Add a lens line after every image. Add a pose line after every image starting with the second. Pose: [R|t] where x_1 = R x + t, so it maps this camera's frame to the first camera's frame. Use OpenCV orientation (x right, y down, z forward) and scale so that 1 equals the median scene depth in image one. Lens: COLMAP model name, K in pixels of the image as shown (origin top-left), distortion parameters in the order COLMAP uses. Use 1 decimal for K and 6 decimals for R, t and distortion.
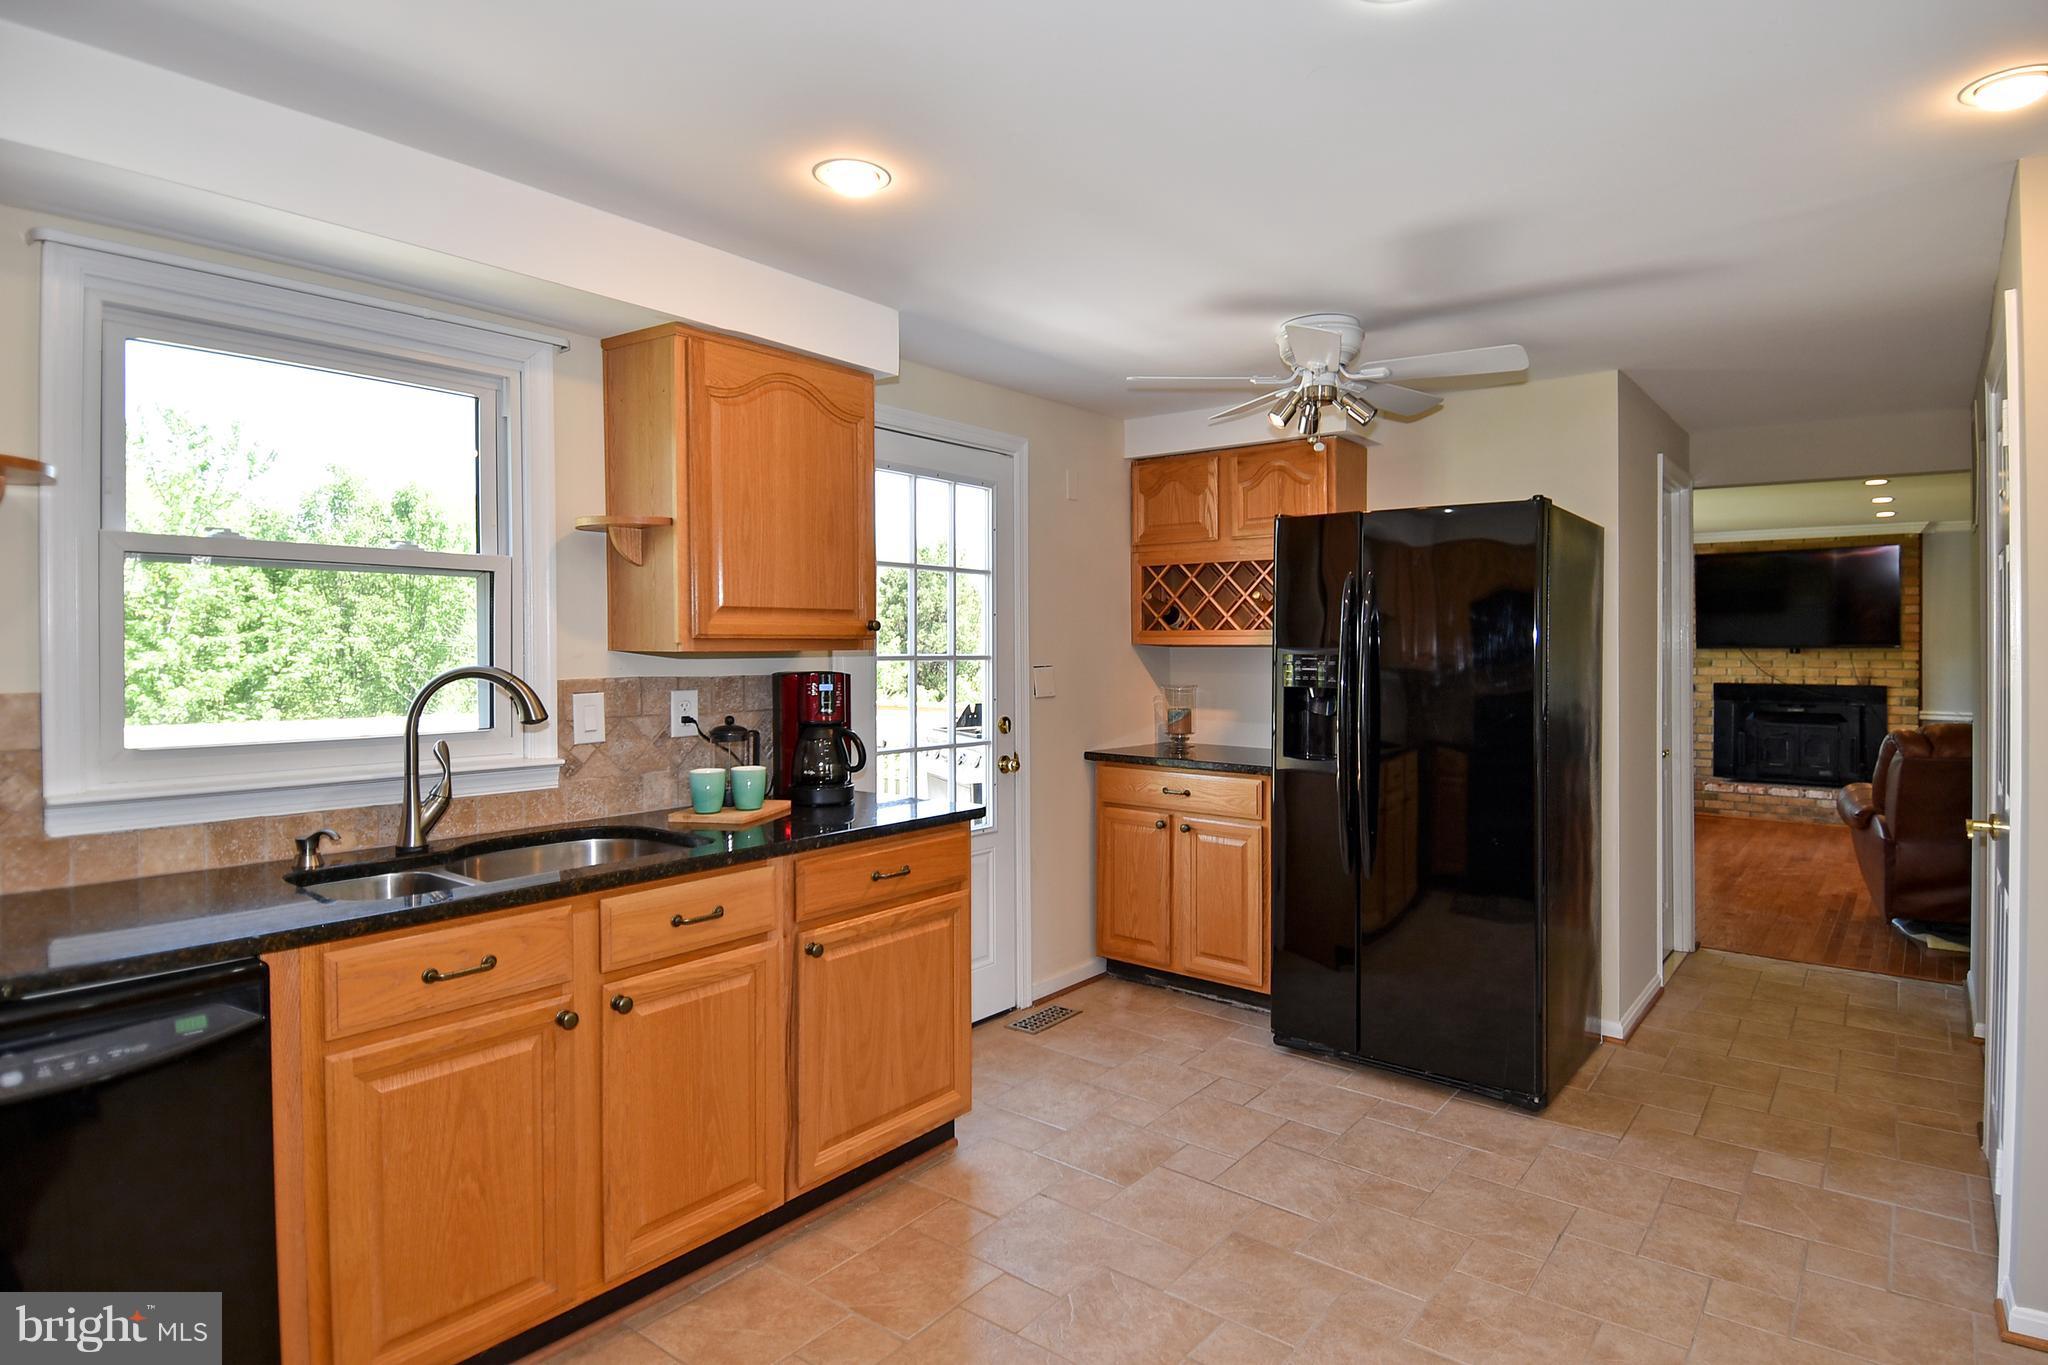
lens RADIAL K [[1076.7, 0, 1023.1], [0, 1076.7, 666.6], [0, 0, 1]] dist [0.019287, -0.025744]
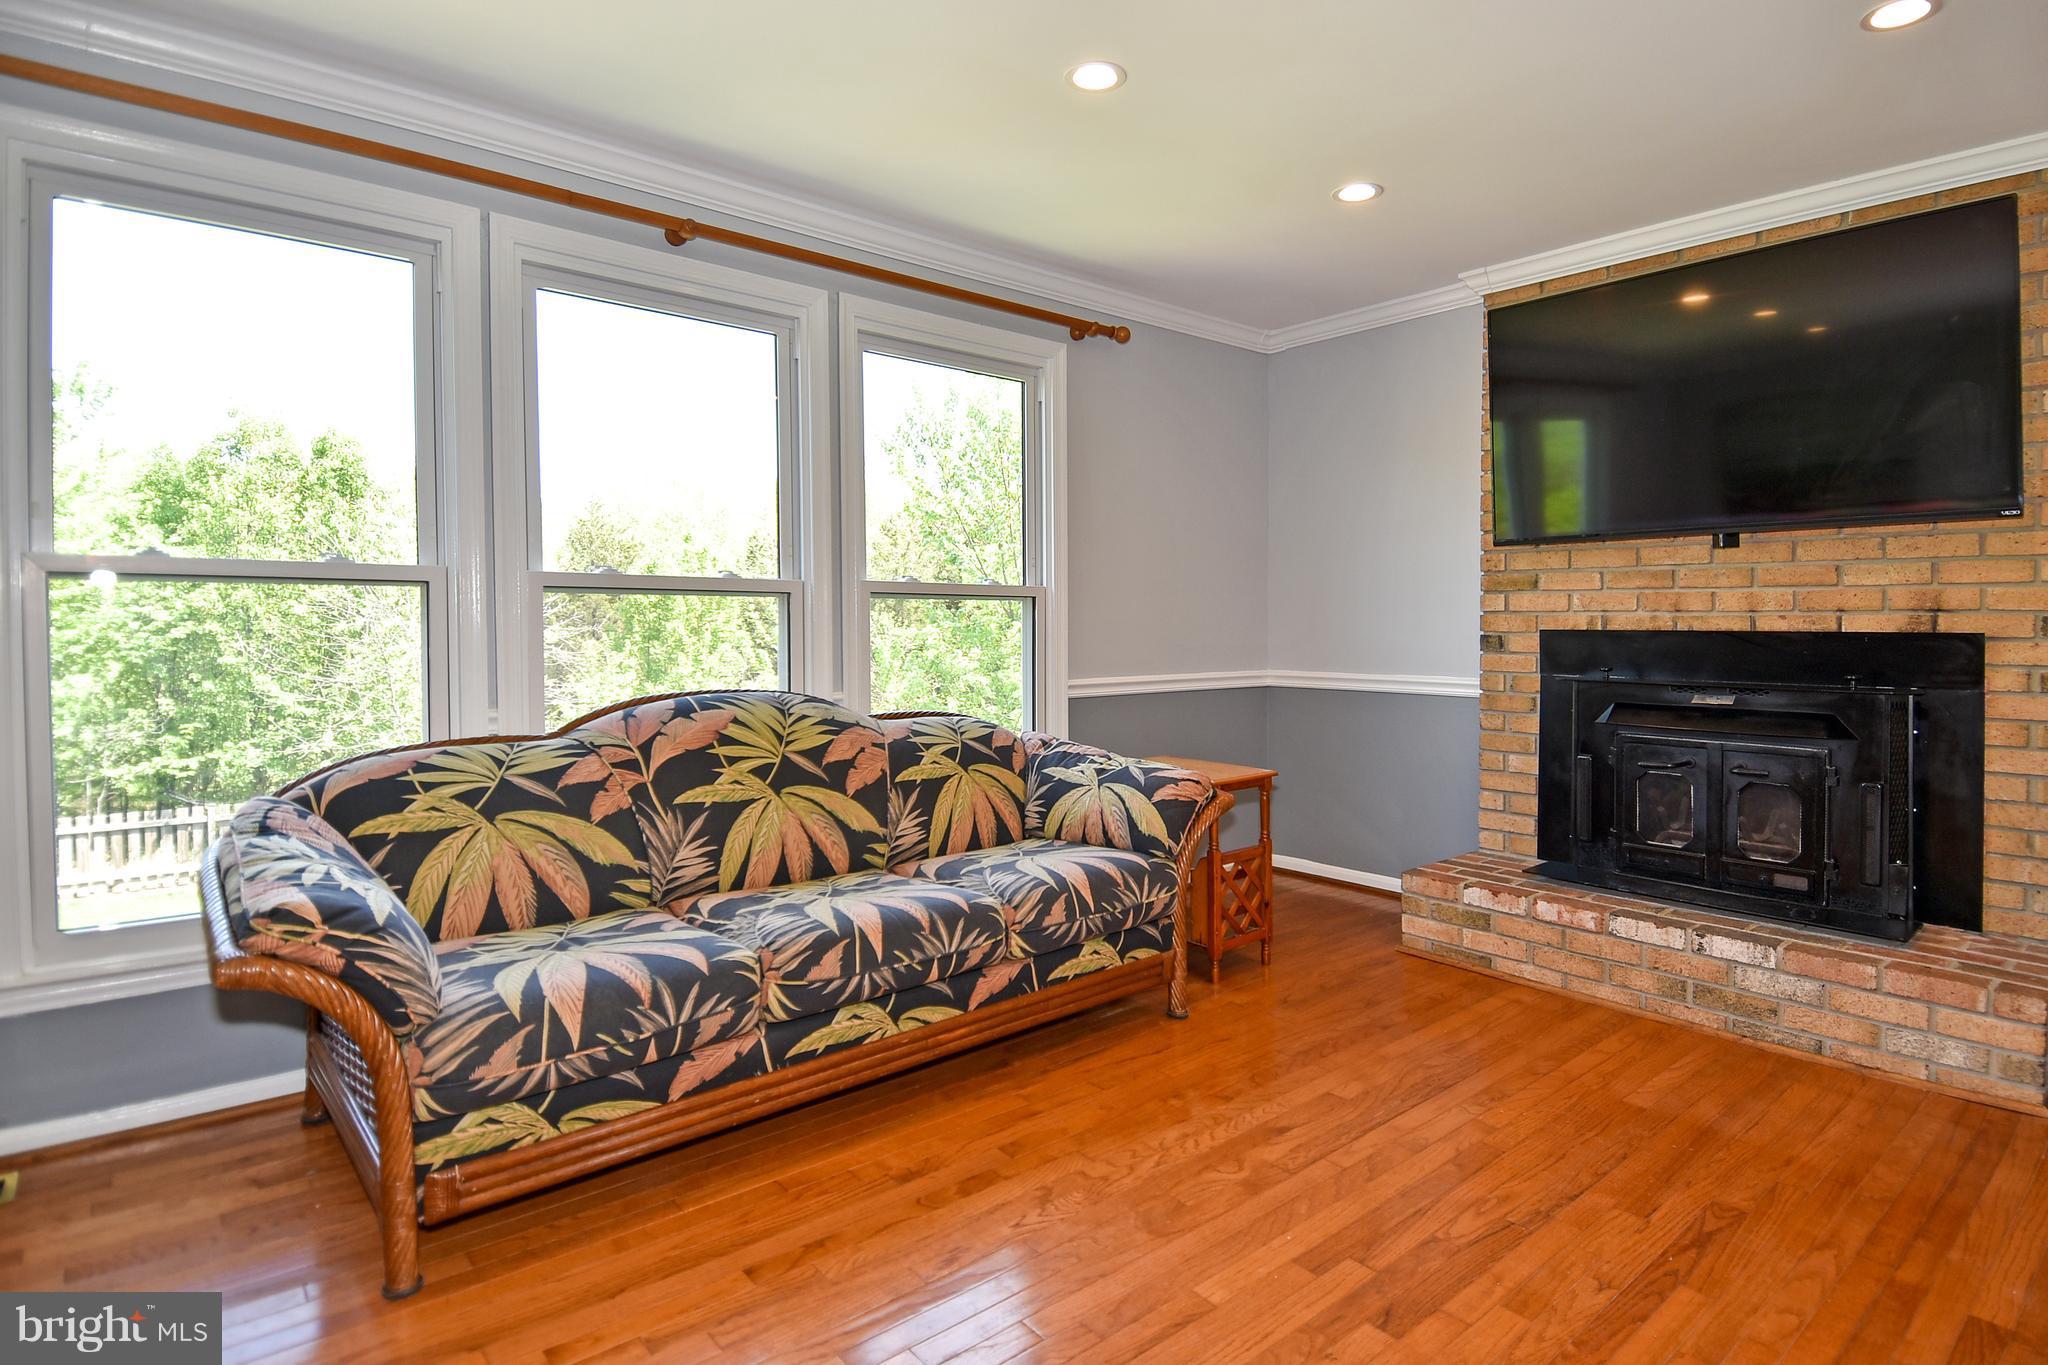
lens RADIAL K [[1076.7, 0, 987.9], [0, 1076.7, 654.6], [0, 0, 1]] dist [0.019287, -0.025744]
pose [[0.980451, 0.005189, -0.196694, 0.545103], [-0.001497, 0.999820, 0.018918, 0.018128], [0.196757, -0.018254, 0.980282, 0.592688]]
